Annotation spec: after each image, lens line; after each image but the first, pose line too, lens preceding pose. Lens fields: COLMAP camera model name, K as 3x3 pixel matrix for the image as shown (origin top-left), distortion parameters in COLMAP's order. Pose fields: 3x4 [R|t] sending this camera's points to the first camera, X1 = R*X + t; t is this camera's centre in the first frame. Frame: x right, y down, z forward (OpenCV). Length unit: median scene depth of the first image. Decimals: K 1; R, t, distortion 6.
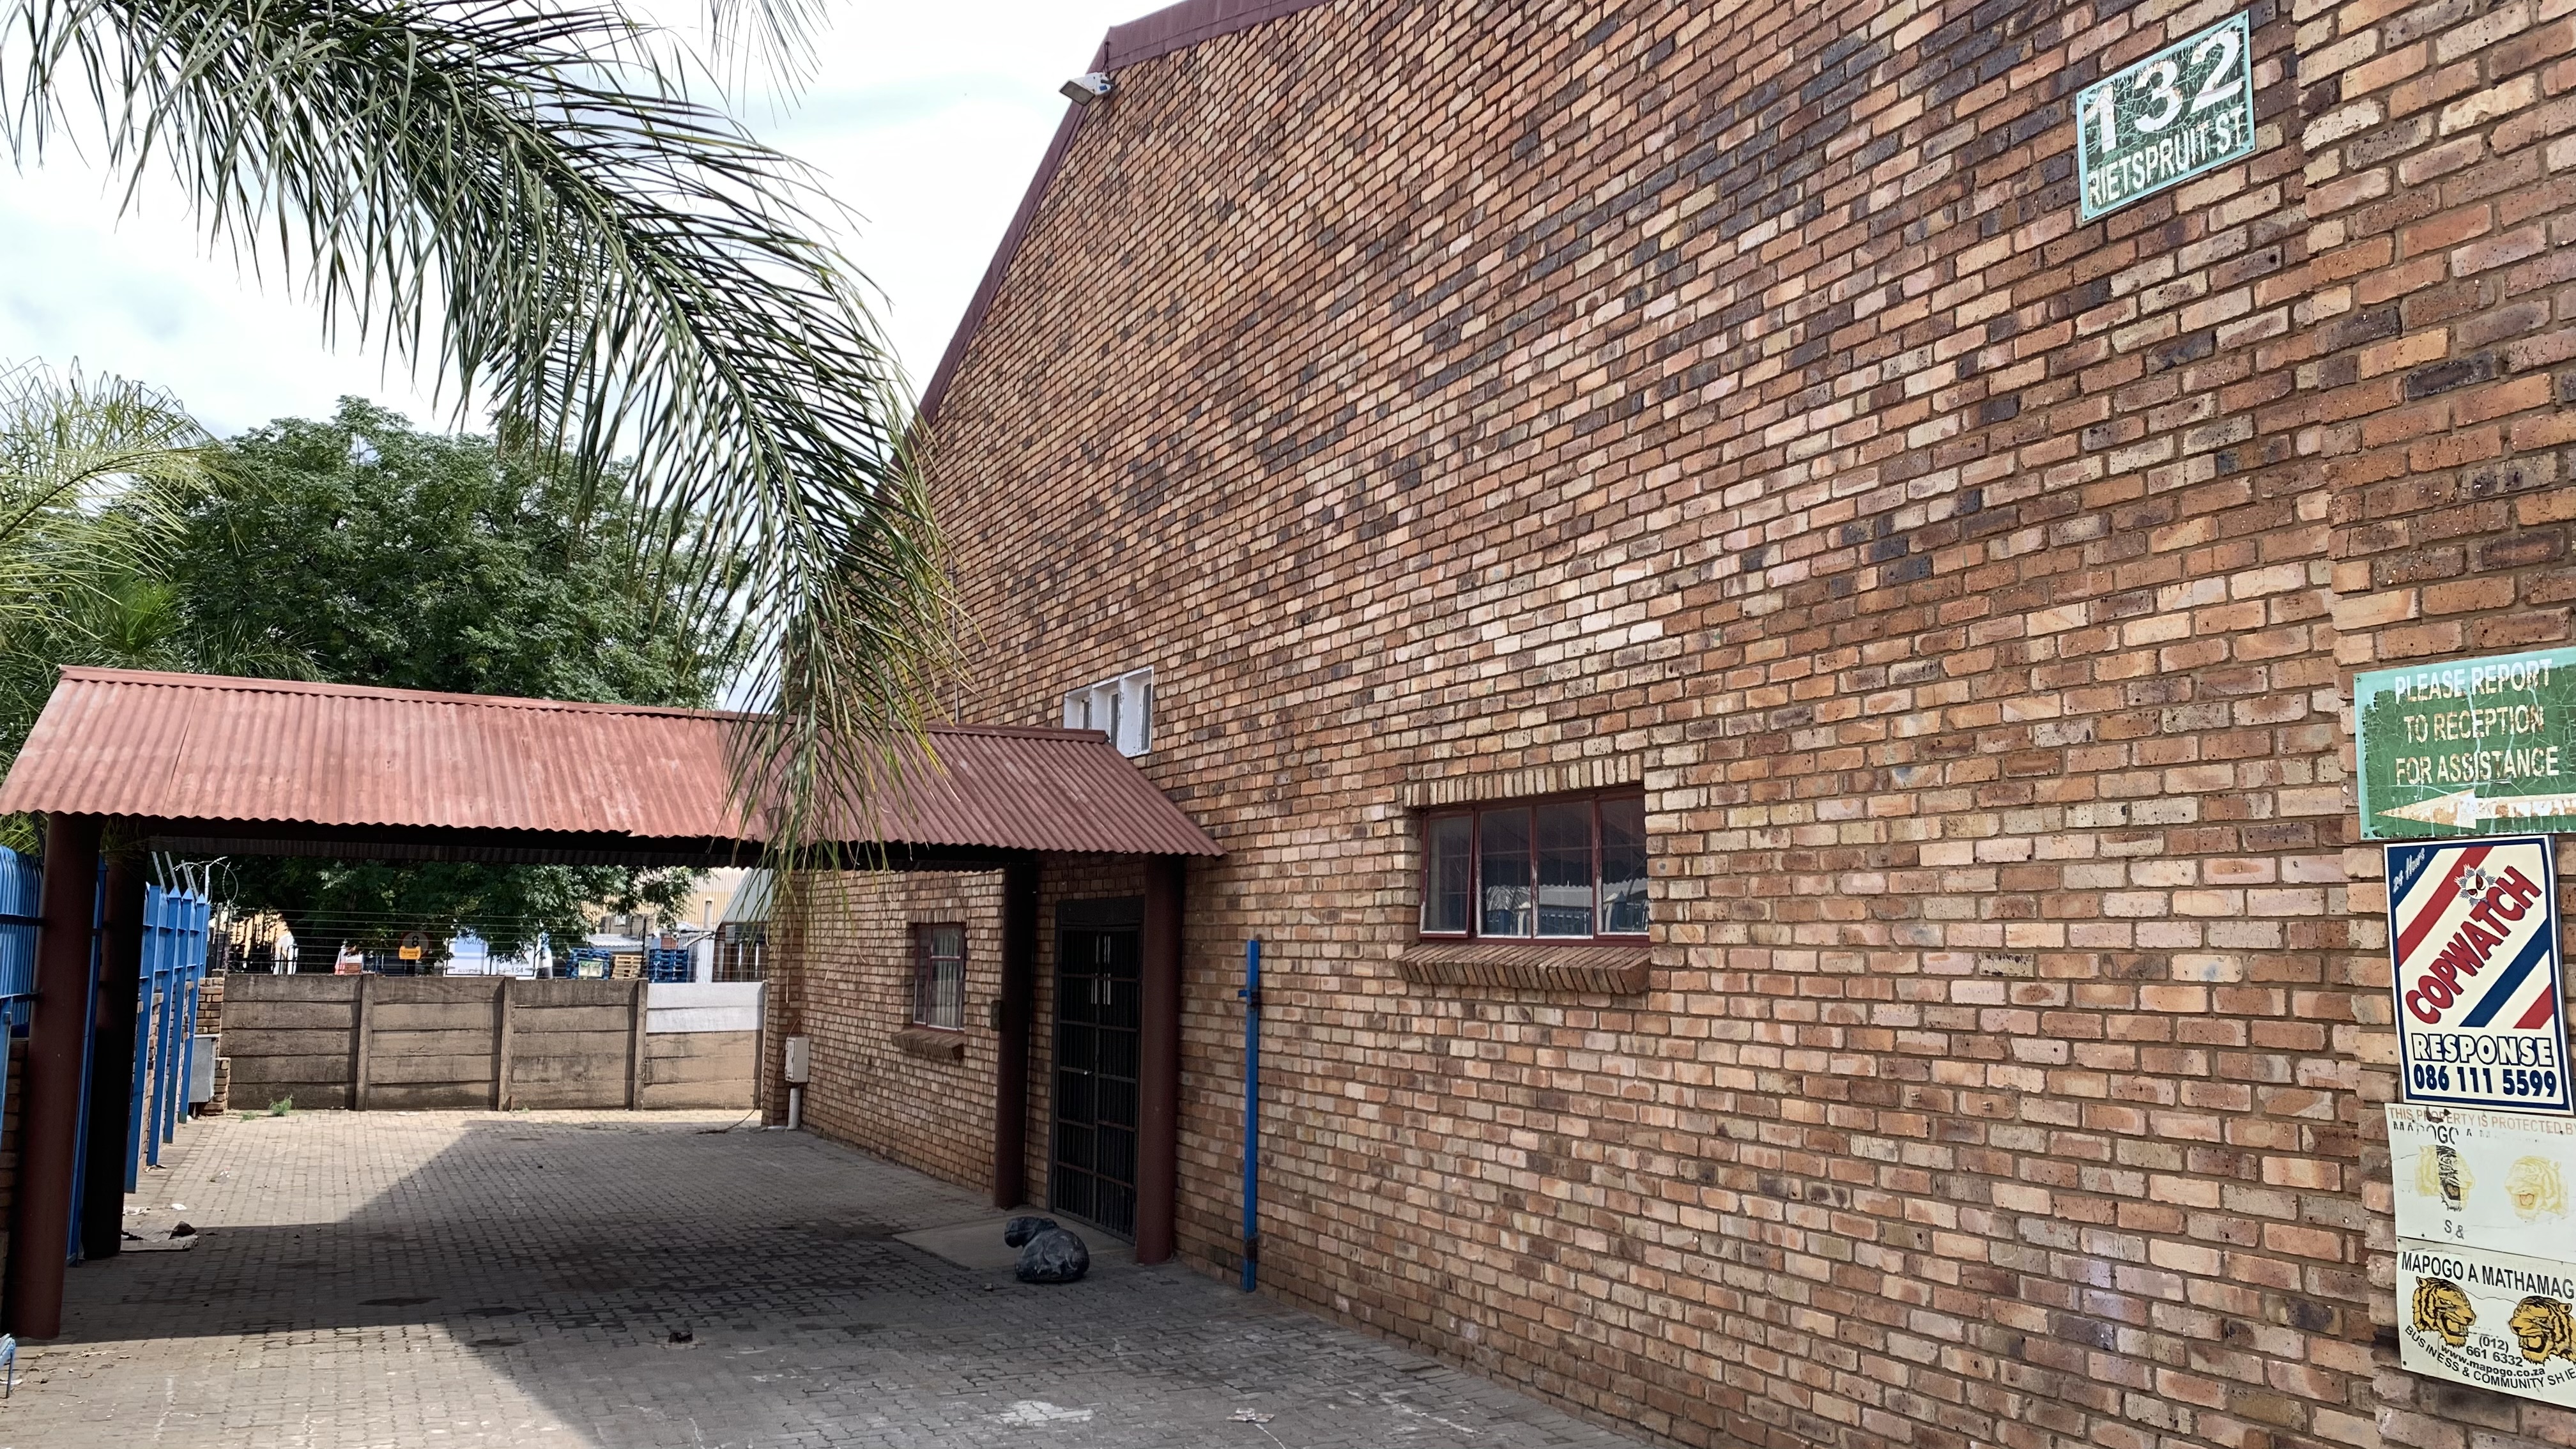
lens RADIAL K [[1968.2, 0, 1283.6], [0, 1968.2, 711.5], [0, 0, 1]] dist [0.155281, -0.406528]
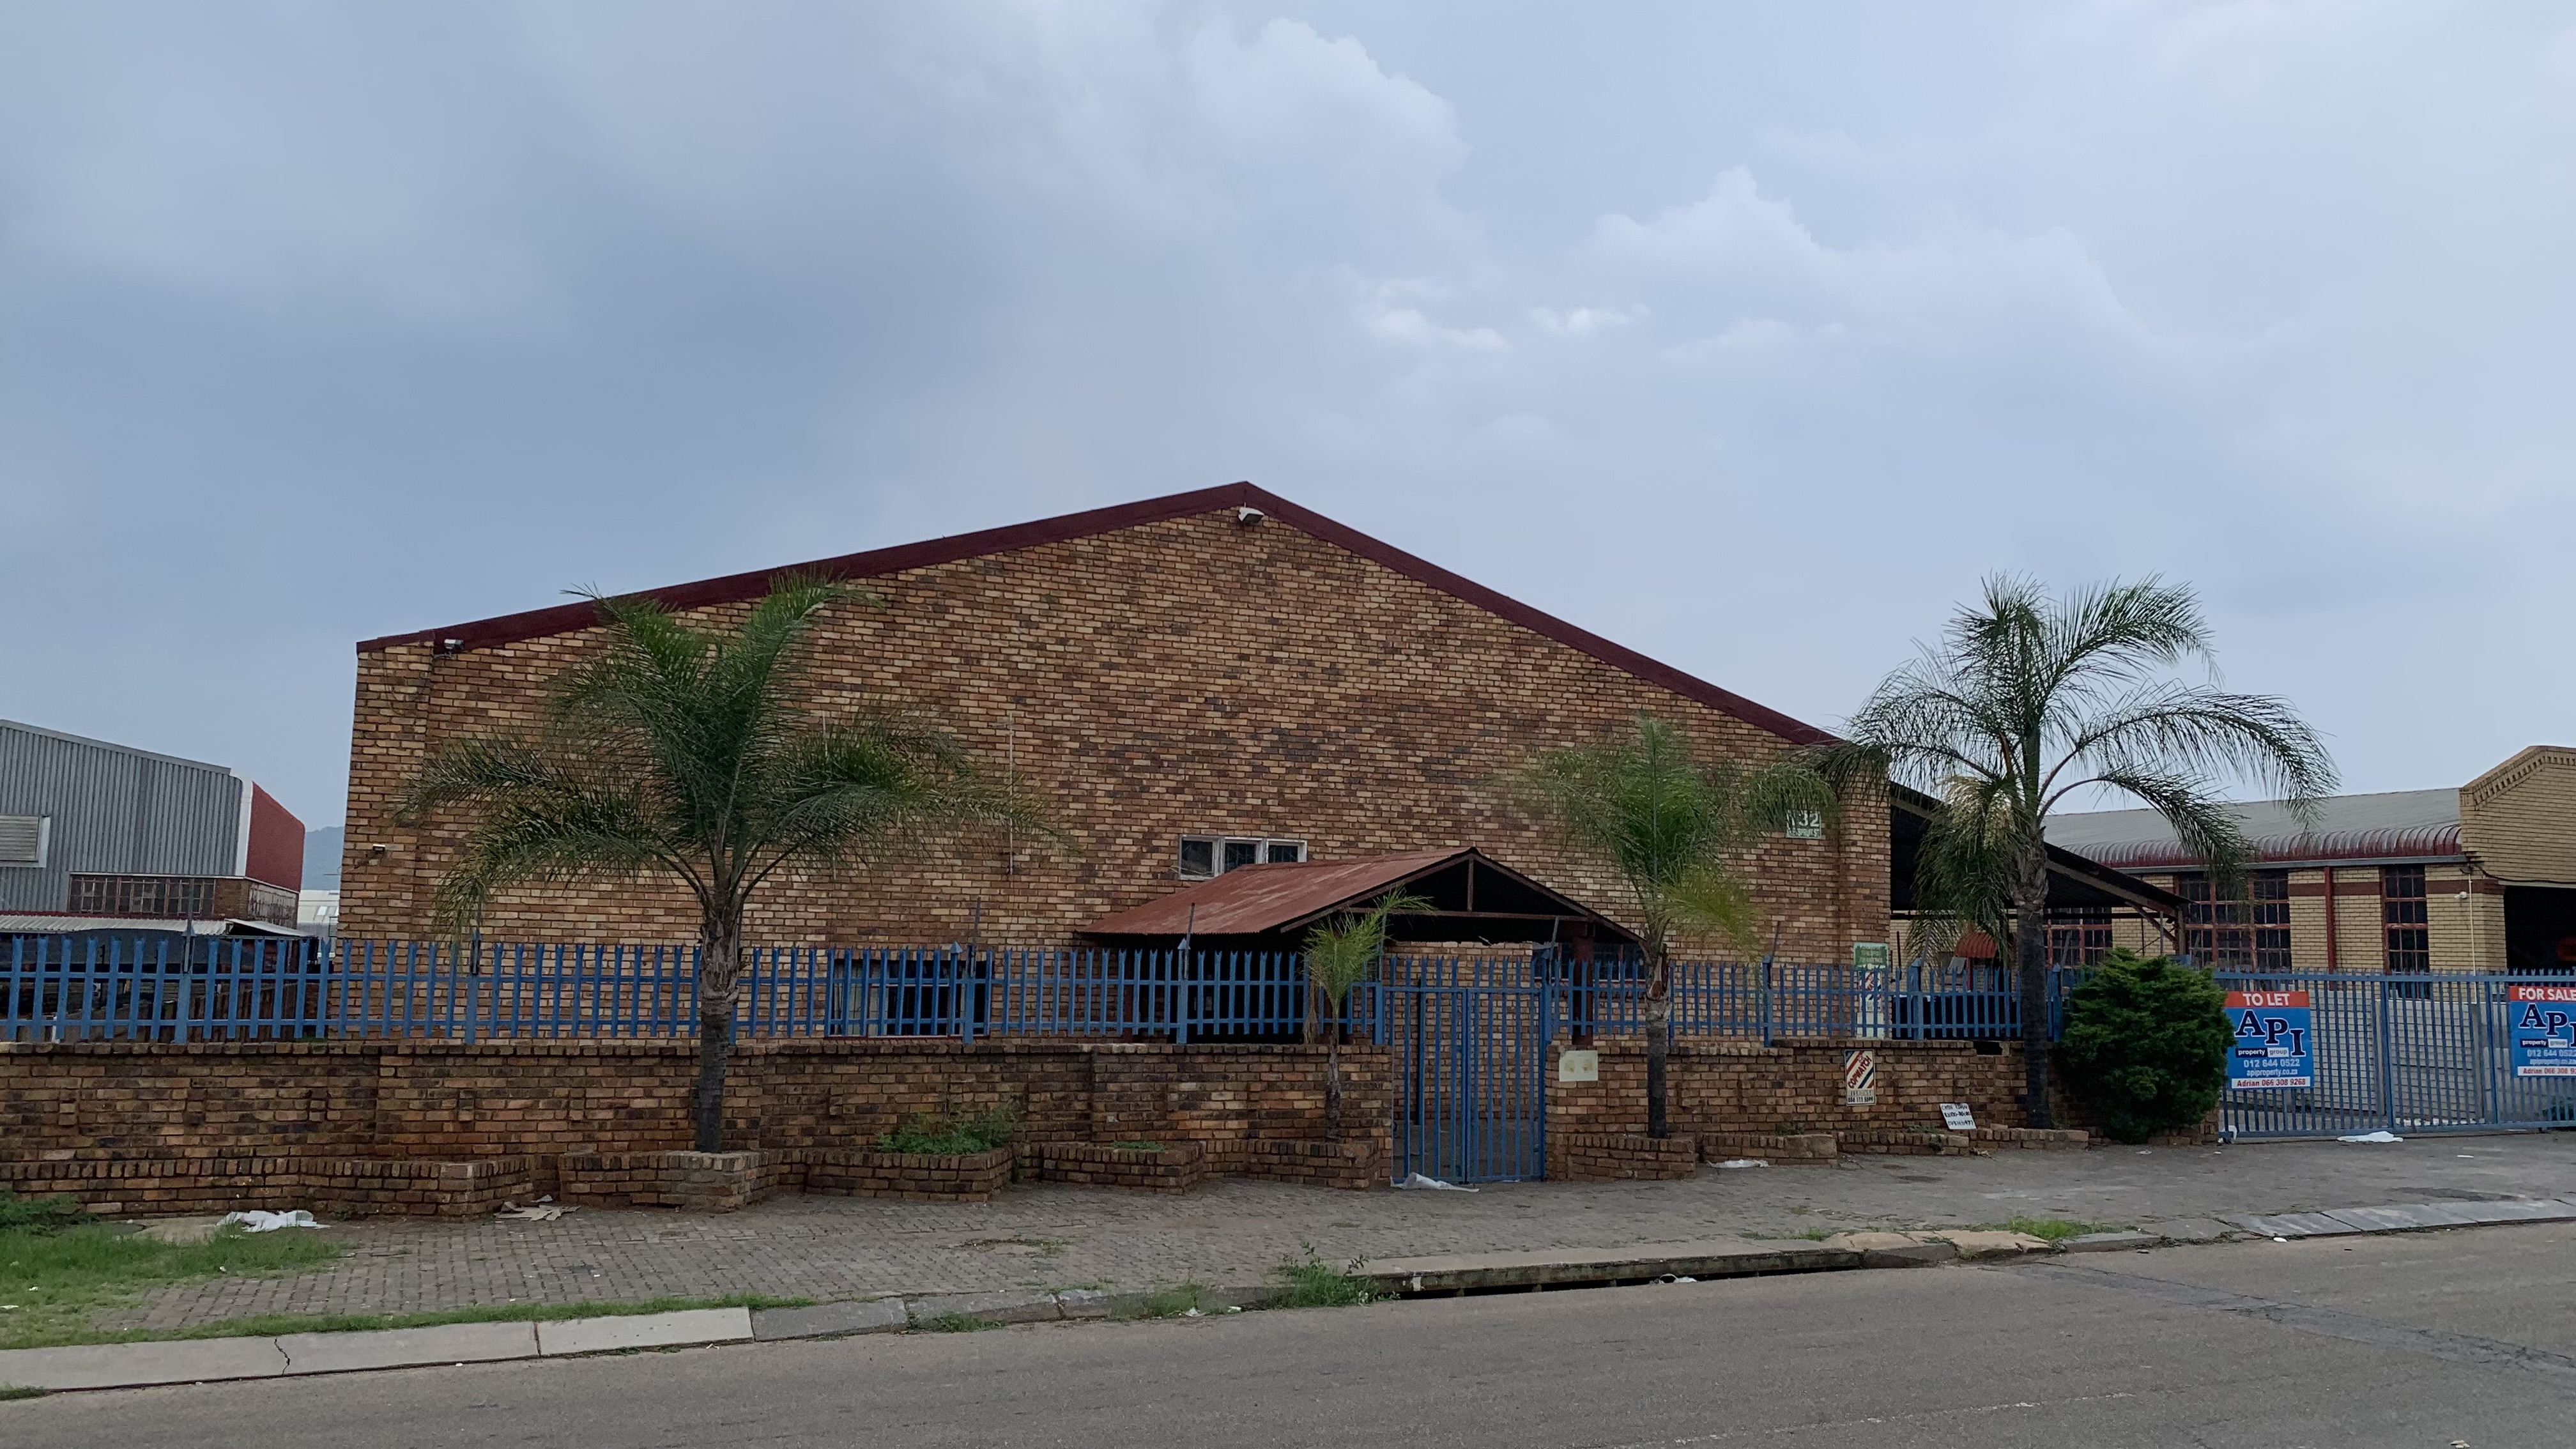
lens RADIAL K [[1968.2, 0, 1283.6], [0, 1968.2, 711.5], [0, 0, 1]] dist [0.155281, -0.406528]
pose [[0.030961, 0.107280, 0.993747, -3.566864], [-0.139324, 0.984980, -0.101993, 0.094592], [-0.989763, -0.135295, 0.045443, 1.618276]]
